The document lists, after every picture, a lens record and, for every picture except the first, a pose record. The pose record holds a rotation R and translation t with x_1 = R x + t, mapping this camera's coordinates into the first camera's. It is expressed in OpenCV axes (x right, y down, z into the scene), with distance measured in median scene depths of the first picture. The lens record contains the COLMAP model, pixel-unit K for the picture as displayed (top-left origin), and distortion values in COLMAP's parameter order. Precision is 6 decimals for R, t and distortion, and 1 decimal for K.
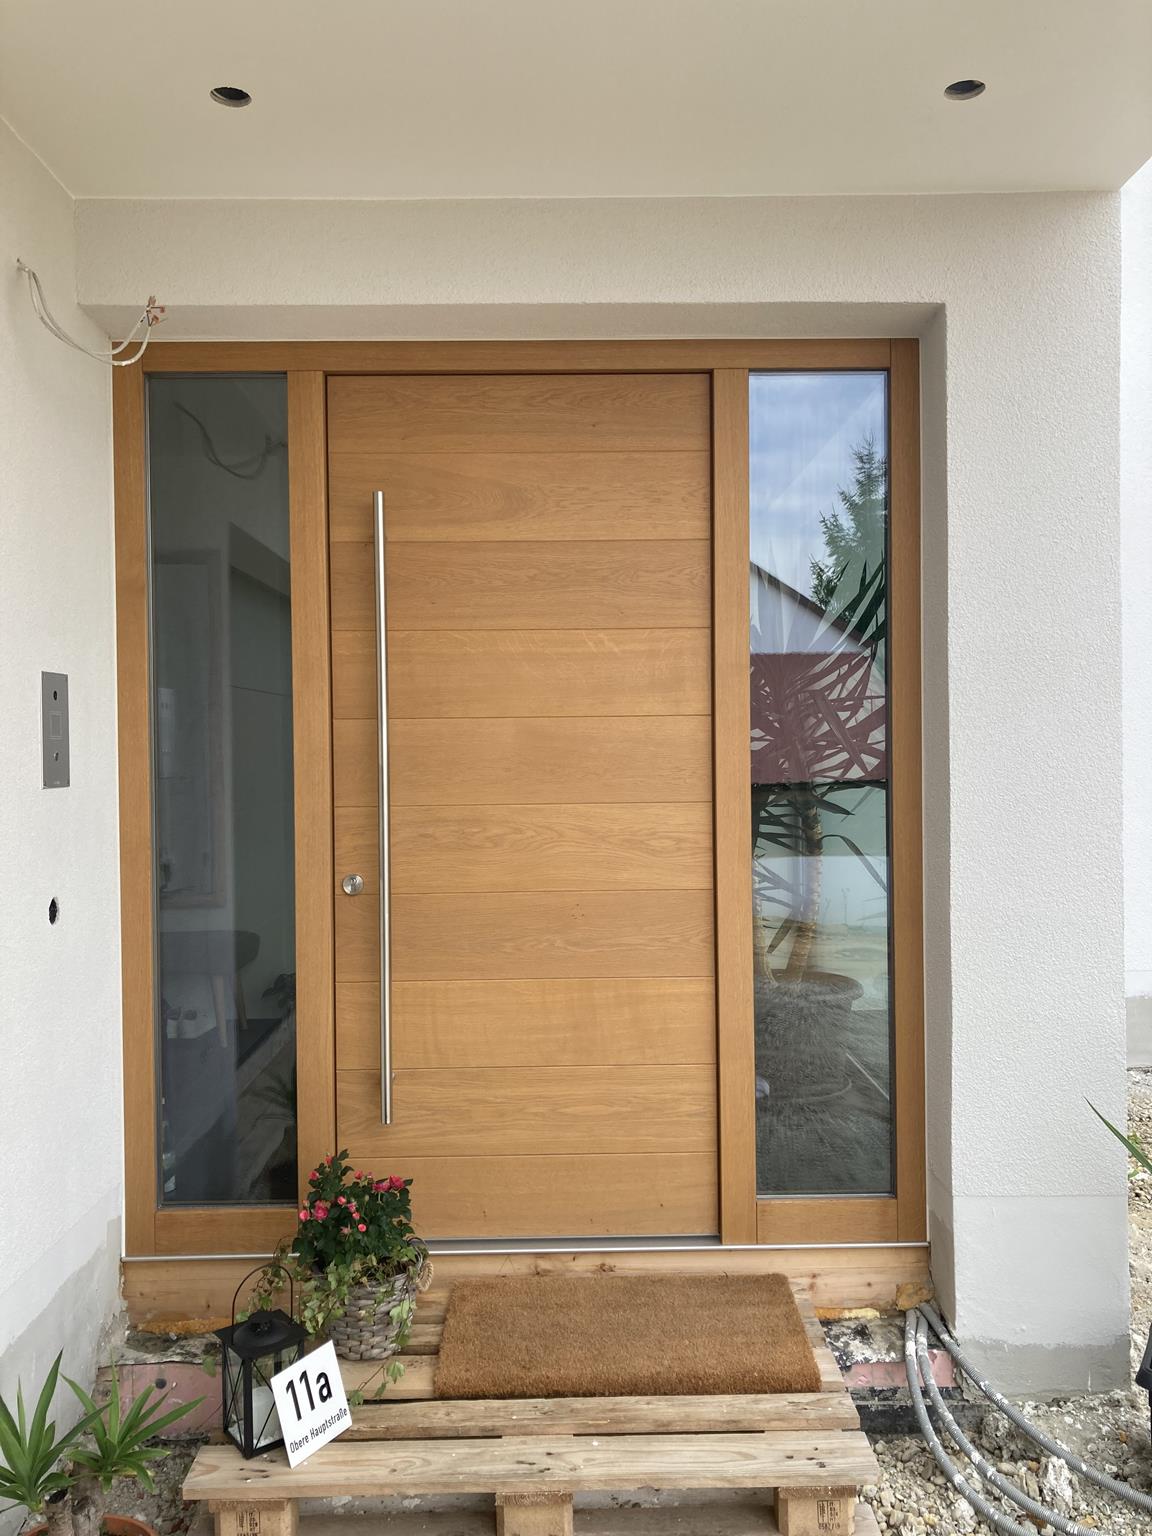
lens RADIAL K [[1251.8, 0, 580.8], [0, 1251.8, 762.3], [0, 0, 1]] dist [-0.004036, 0.042590]
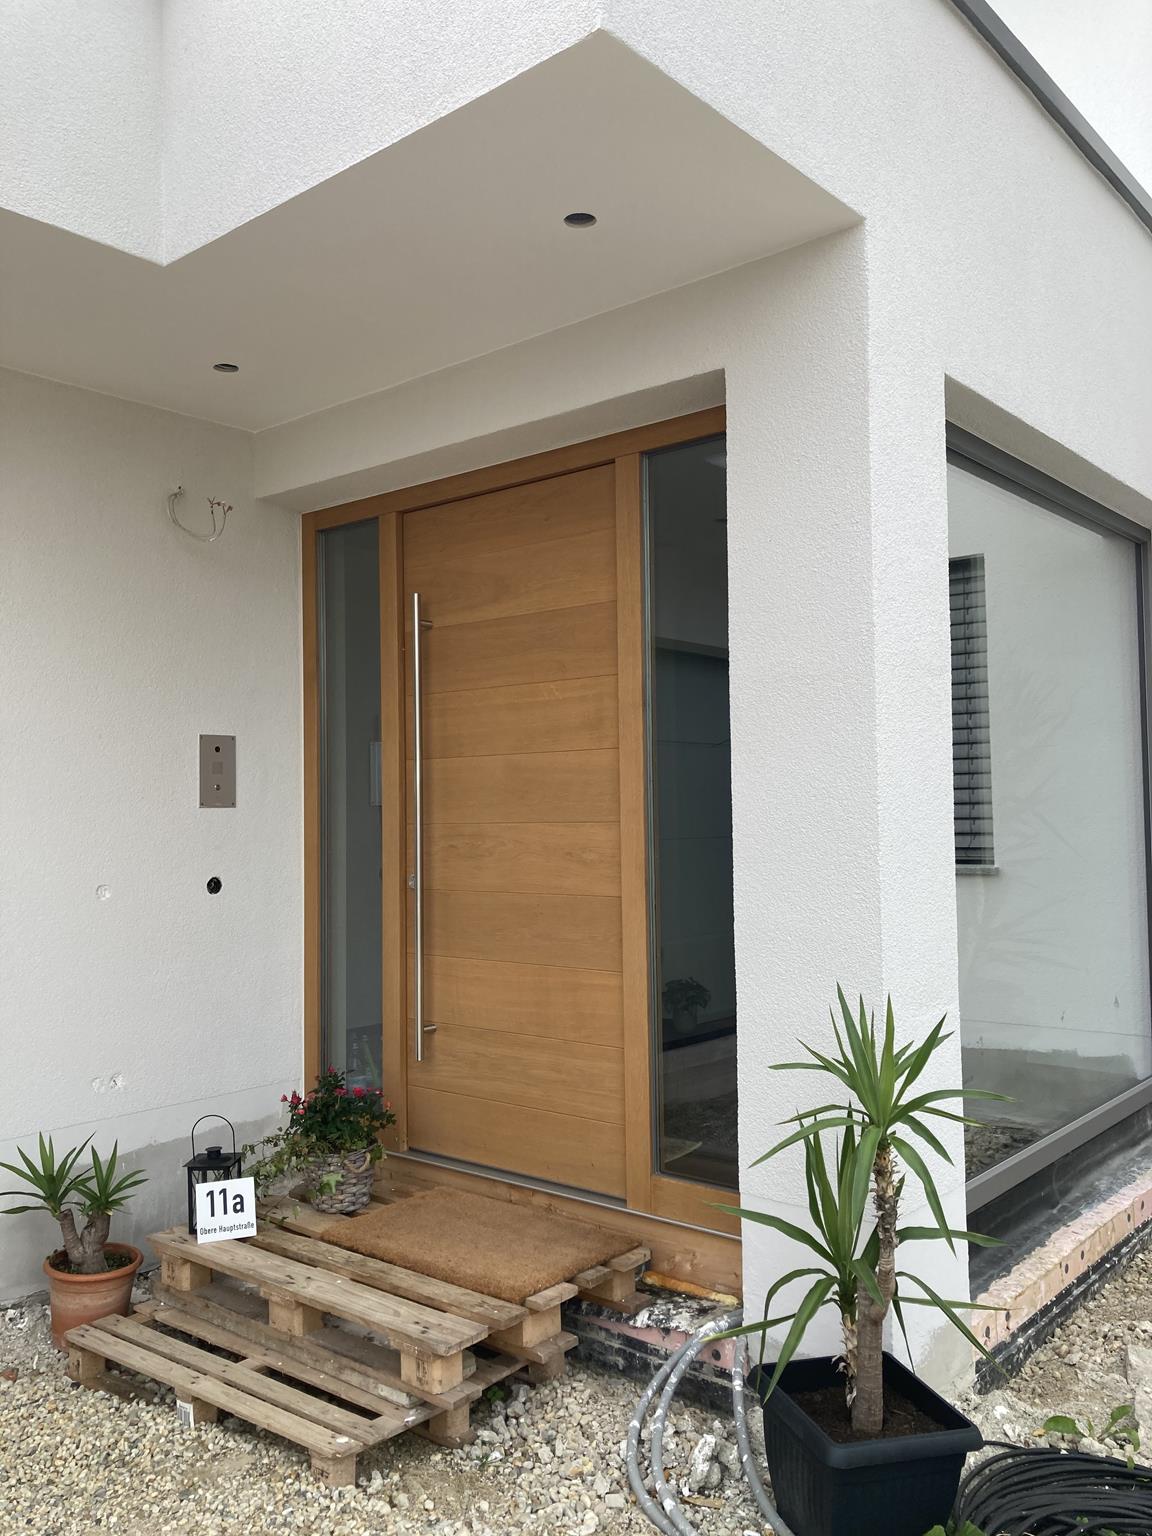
lens RADIAL K [[1256.6, 0, 582.2], [0, 1256.6, 758.5], [0, 0, 1]] dist [0.013751, -0.000743]
pose [[0.756781, -0.027390, -0.653094, 0.947730], [-0.001923, 0.999024, -0.044127, 0.027177], [0.653665, 0.034650, 0.755990, 0.095284]]
